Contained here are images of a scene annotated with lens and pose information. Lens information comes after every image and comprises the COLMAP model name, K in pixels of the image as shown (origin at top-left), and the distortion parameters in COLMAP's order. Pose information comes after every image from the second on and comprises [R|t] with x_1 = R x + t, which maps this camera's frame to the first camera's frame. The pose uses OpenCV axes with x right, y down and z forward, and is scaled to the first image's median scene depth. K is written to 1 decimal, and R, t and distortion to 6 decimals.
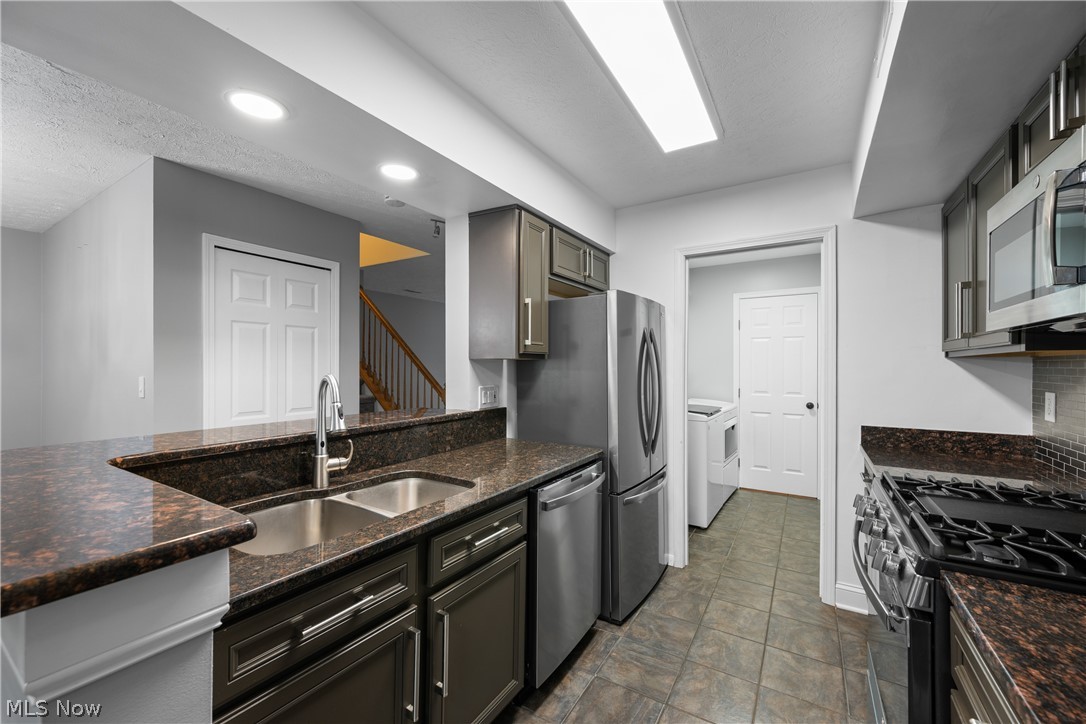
lens RADIAL K [[427.1, 0, 539.8], [0, 427.1, 367.2], [0, 0, 1]] dist [-0.002192, -0.000276]
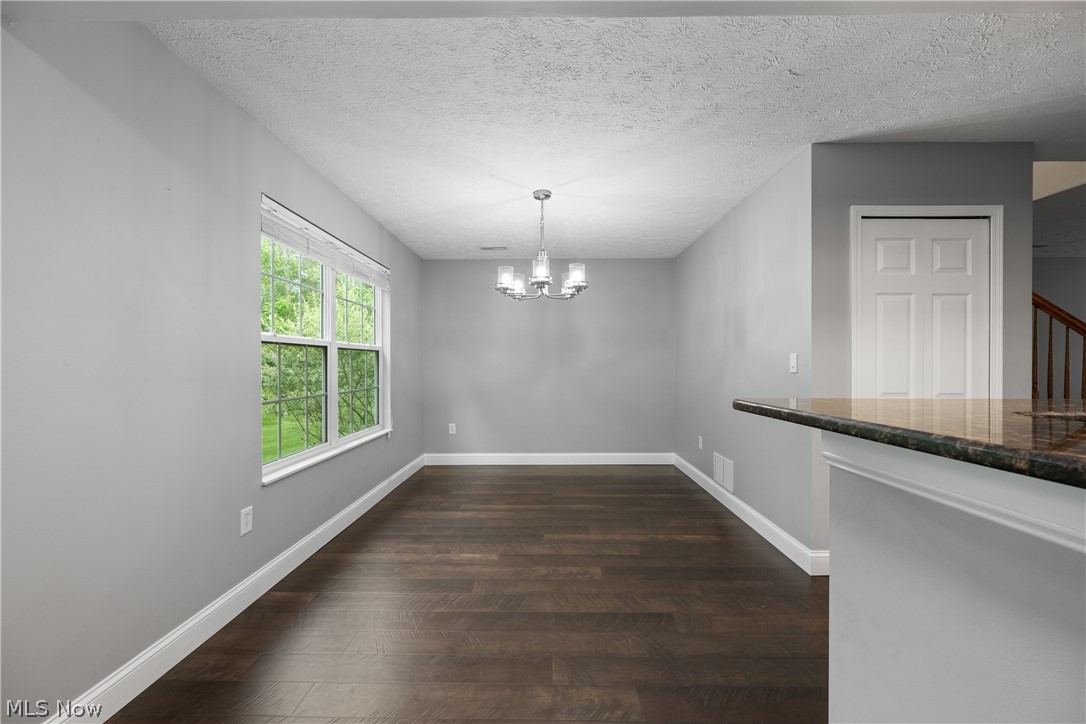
lens RADIAL K [[427.1, 0, 544.4], [0, 427.1, 364.2], [0, 0, 1]] dist [-0.002192, -0.000276]
pose [[0.525302, -0.002777, -0.850912, -0.379359], [0.001083, 0.999996, -0.002594, 0.055987], [0.850915, 0.000441, 0.525302, -0.124696]]
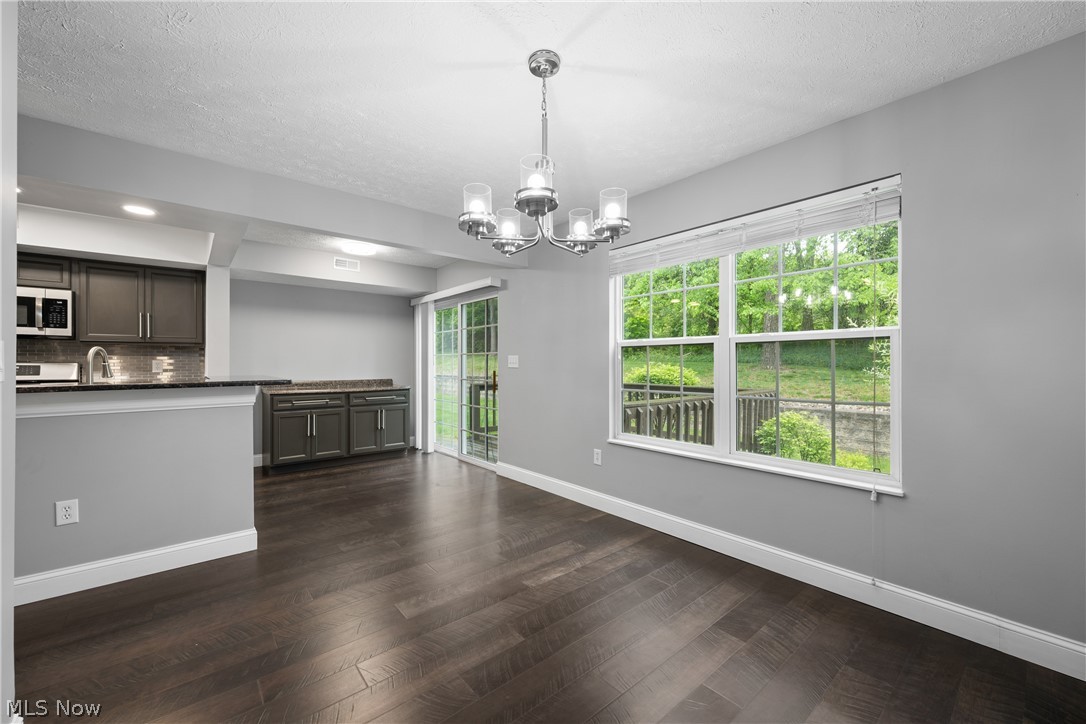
lens RADIAL K [[427.1, 0, 539.2], [0, 427.1, 360.7], [0, 0, 1]] dist [-0.002192, -0.000276]
pose [[-0.951061, -0.000344, 0.309002, -1.848708], [-0.001550, 0.999992, -0.003658, 0.051876], [-0.308998, -0.003958, -0.951054, 1.405308]]
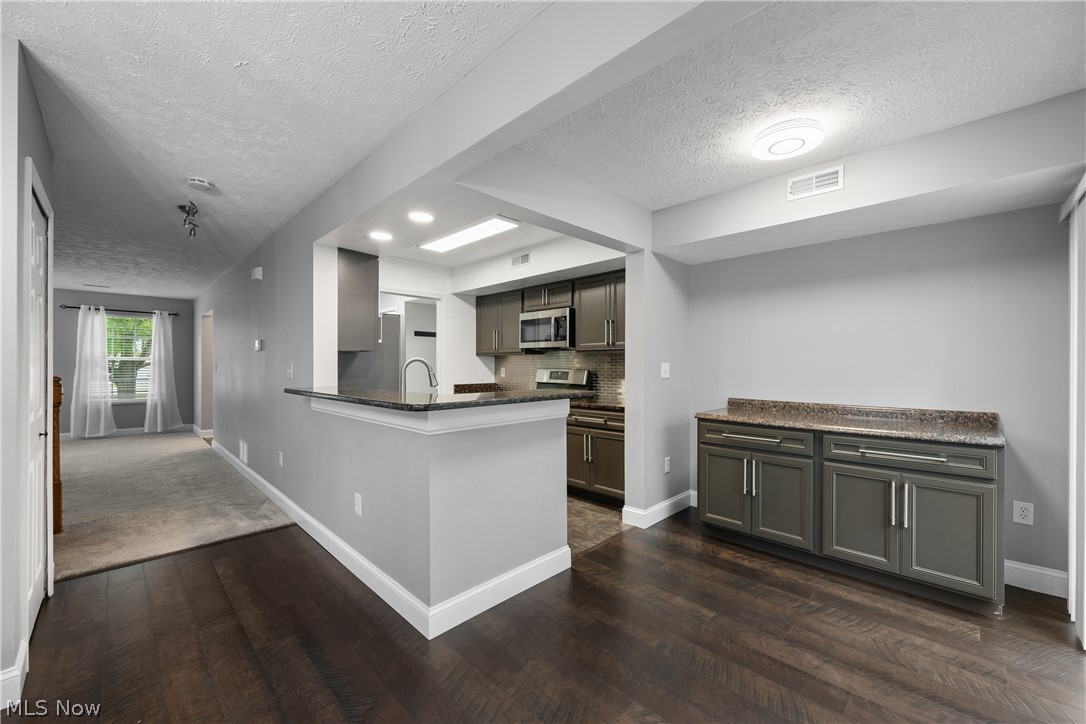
lens RADIAL K [[427.1, 0, 543.4], [0, 427.1, 365.2], [0, 0, 1]] dist [-0.002192, -0.000276]
pose [[0.218319, -0.003583, 0.975871, -1.479993], [0.000800, 0.999994, 0.003492, 0.027602], [-0.975877, 0.000018, 0.218321, 0.030757]]
